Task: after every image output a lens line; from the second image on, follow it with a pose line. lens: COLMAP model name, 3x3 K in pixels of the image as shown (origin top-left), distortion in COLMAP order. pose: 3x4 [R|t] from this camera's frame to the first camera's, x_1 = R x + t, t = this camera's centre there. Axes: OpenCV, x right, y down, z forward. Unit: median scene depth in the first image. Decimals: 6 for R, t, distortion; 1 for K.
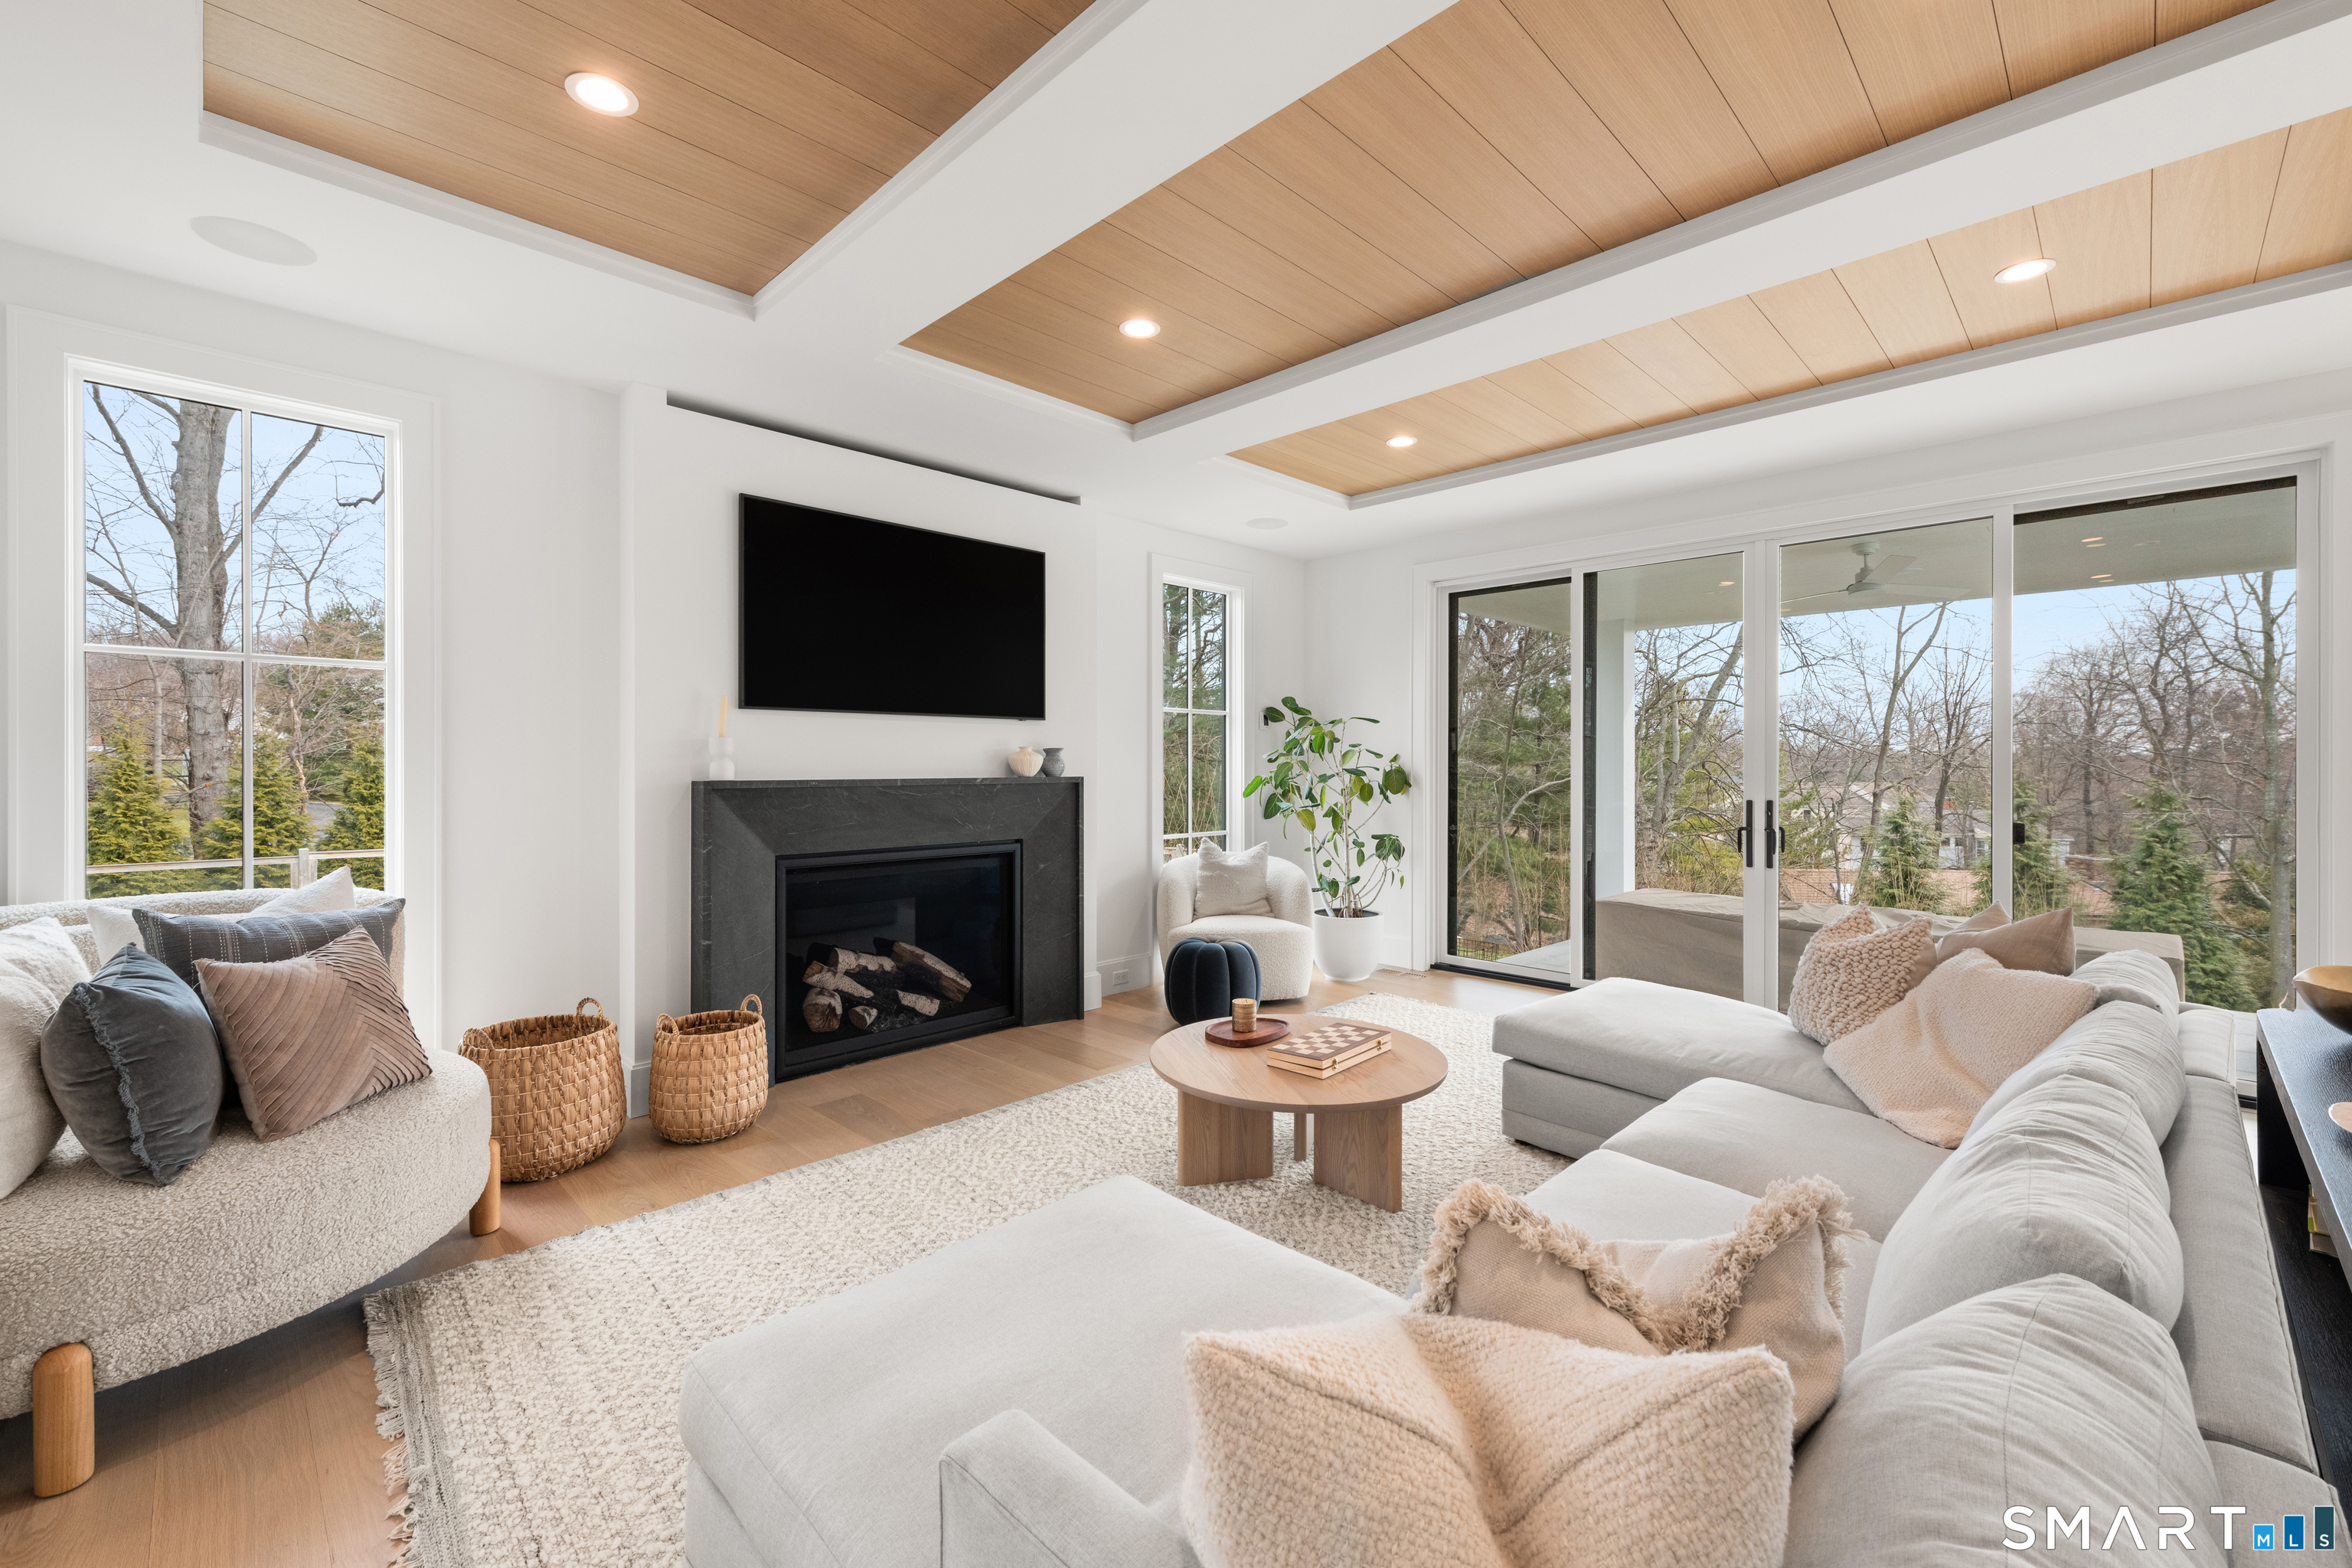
lens RADIAL K [[975.3, 0, 1158.4], [0, 975.3, 774.5], [0, 0, 1]] dist [0.008633, 0.000063]
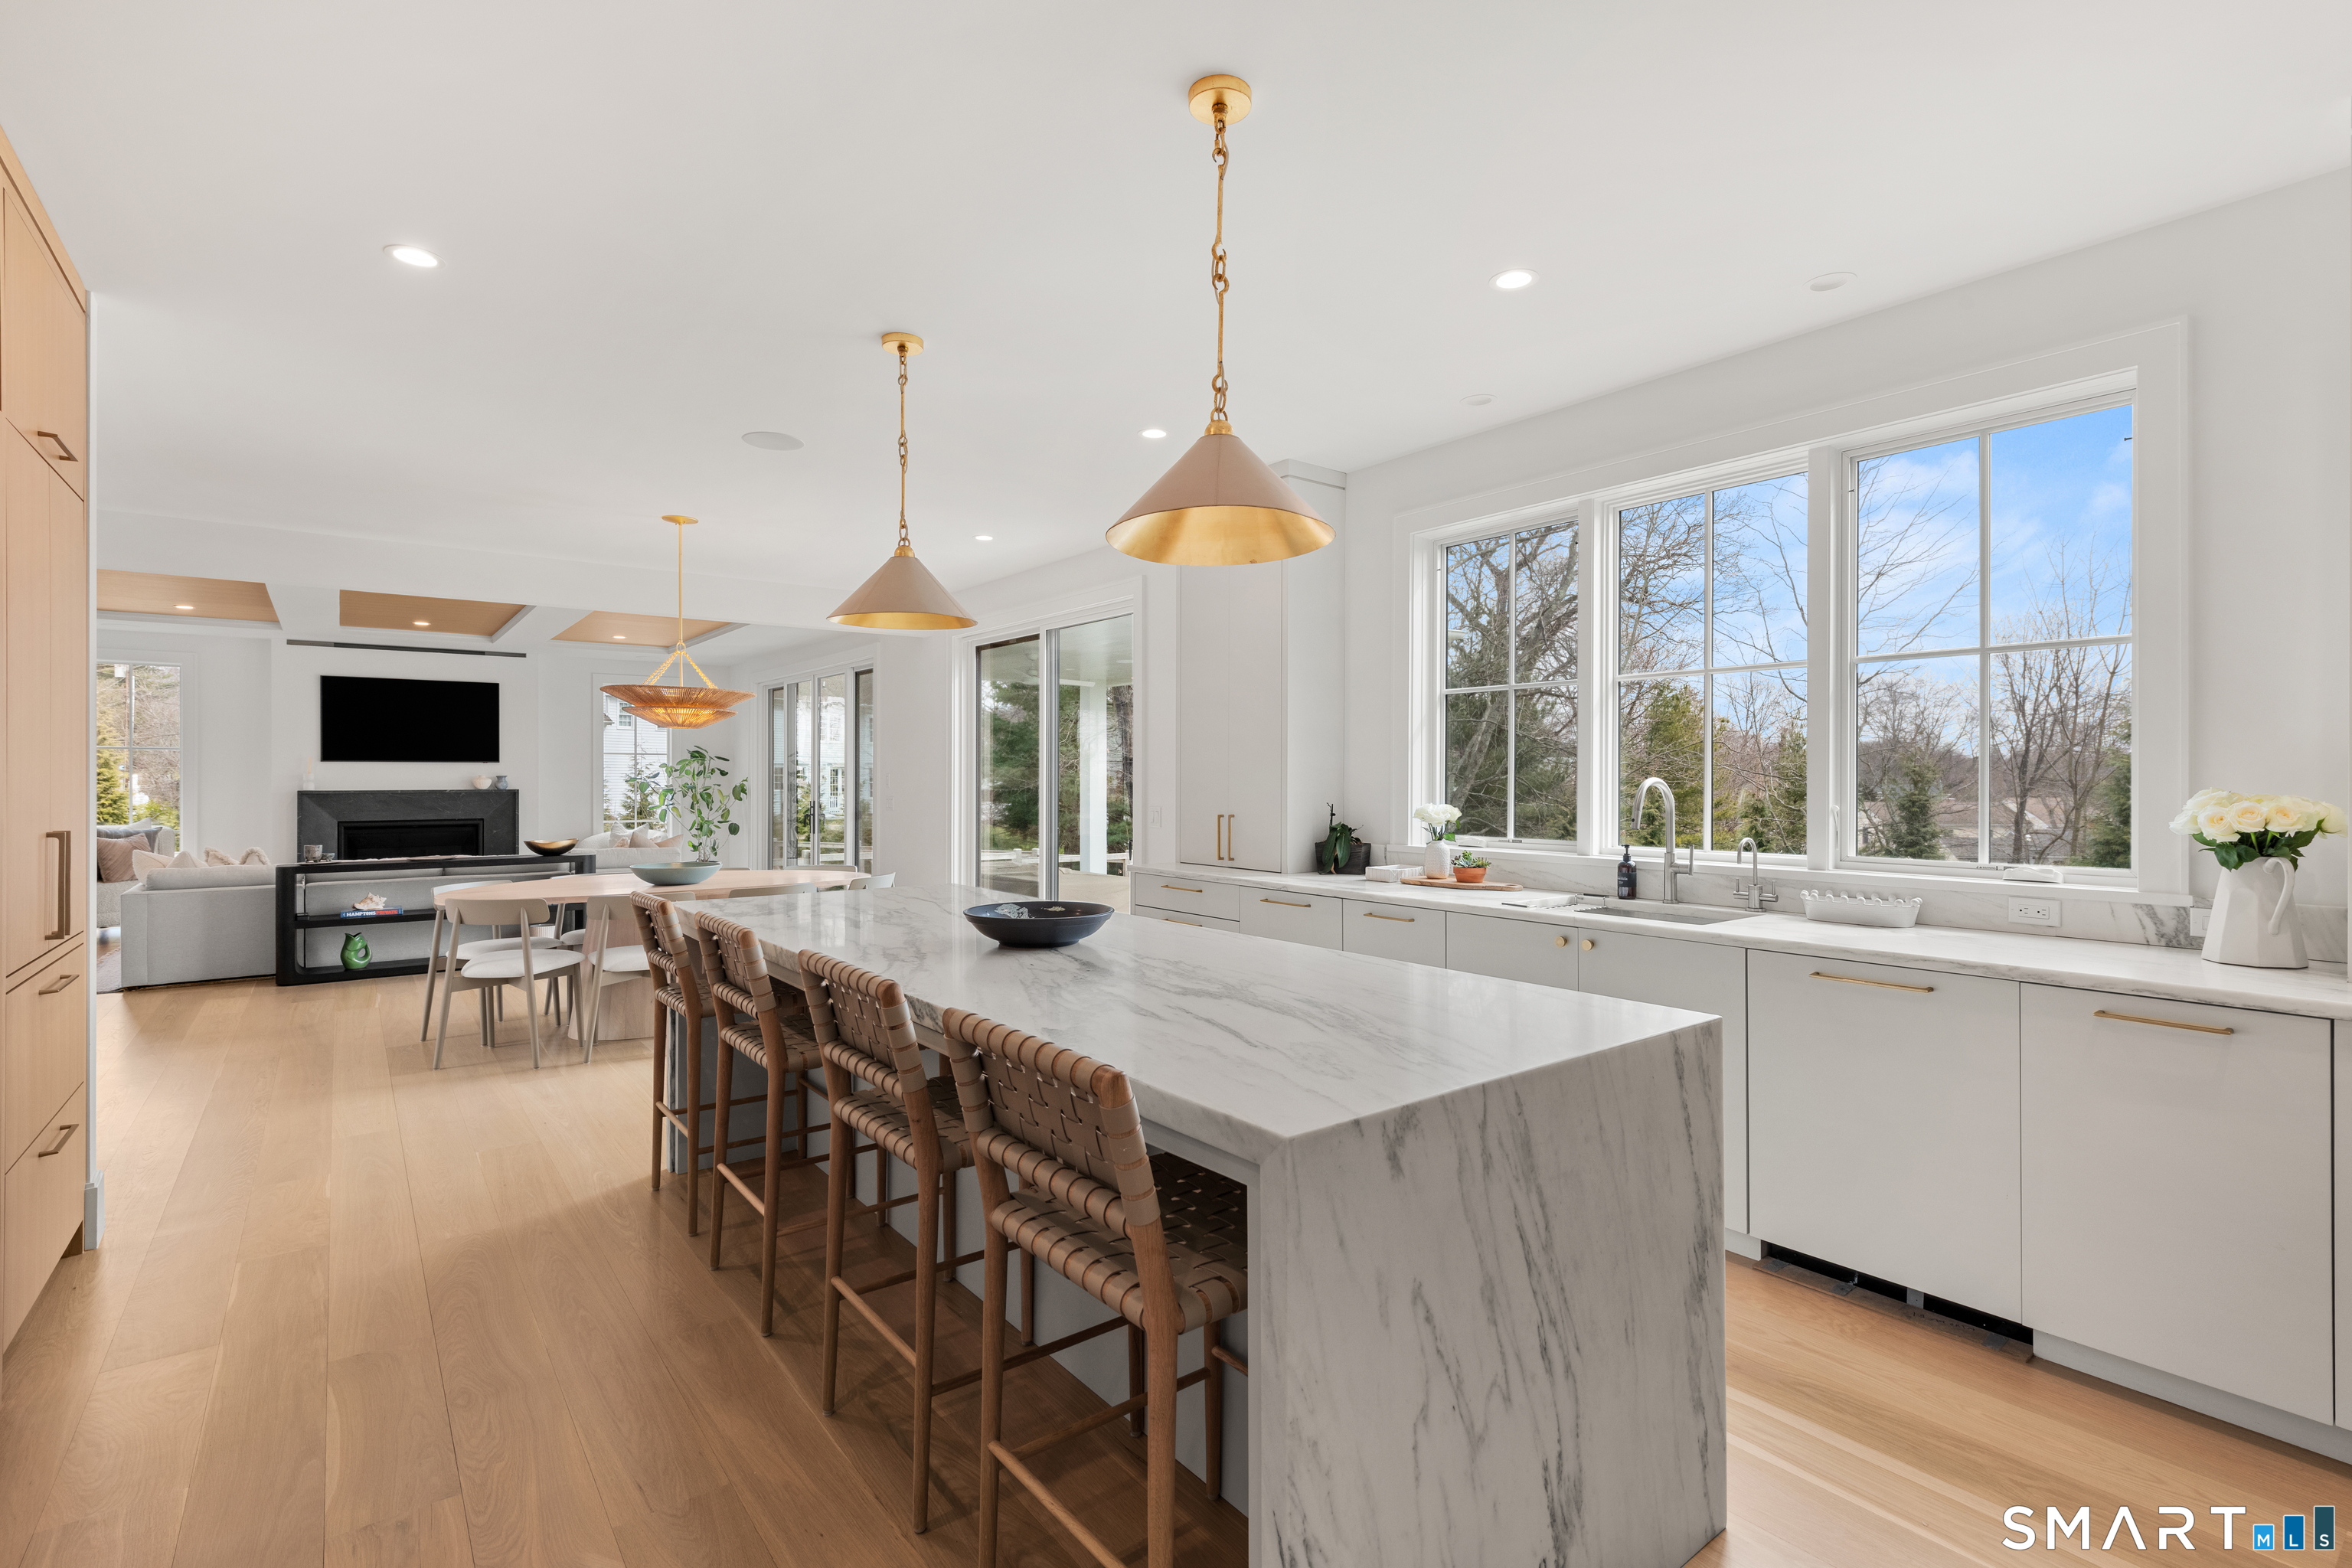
lens RADIAL K [[1092.4, 0, 1176.3], [0, 1092.4, 775.4], [0, 0, 1]] dist [0.013414, -0.000134]
pose [[0.992544, 0.000697, -0.121888, 1.677589], [-0.002178, 0.999925, -0.012021, -0.002701], [0.121871, 0.012197, 0.992471, -1.238150]]
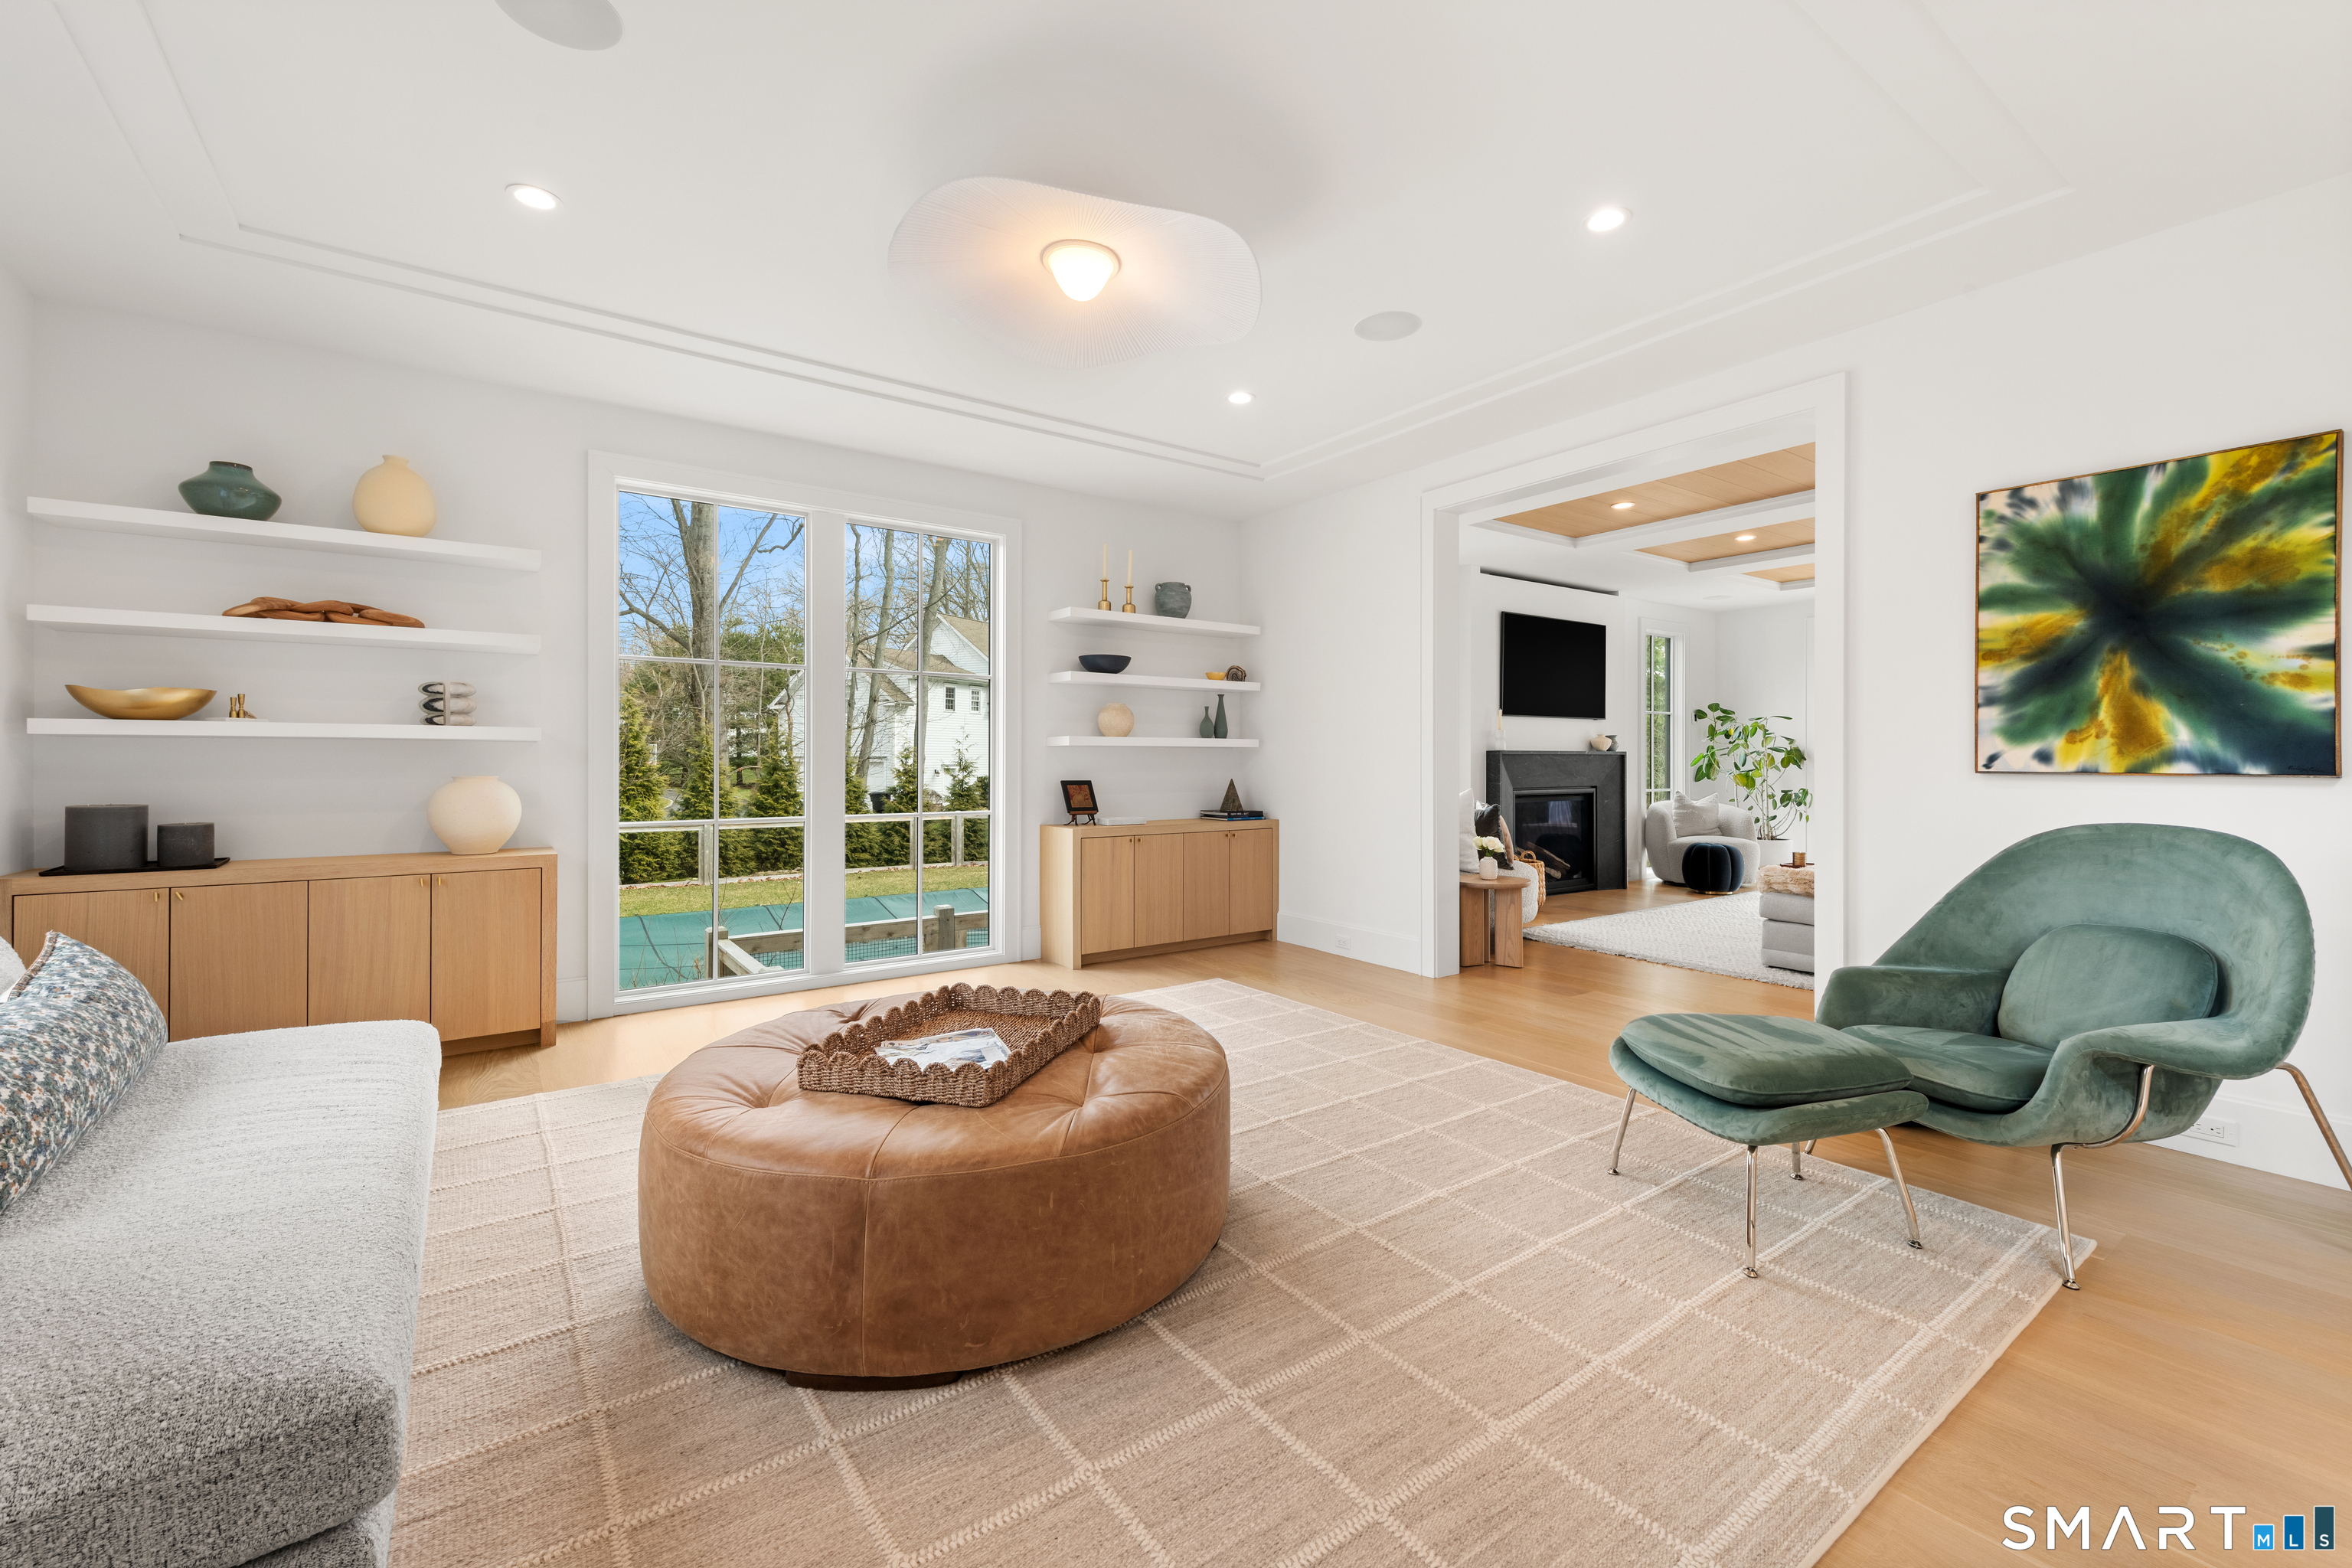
lens RADIAL K [[975.3, 0, 1186.7], [0, 975.3, 764.0], [0, 0, 1]] dist [0.008633, 0.000063]
pose [[0.988073, 0.006440, -0.153854, -0.599204], [-0.005878, 0.999974, 0.004108, 0.022287], [0.153877, -0.003155, 0.988085, -0.879906]]
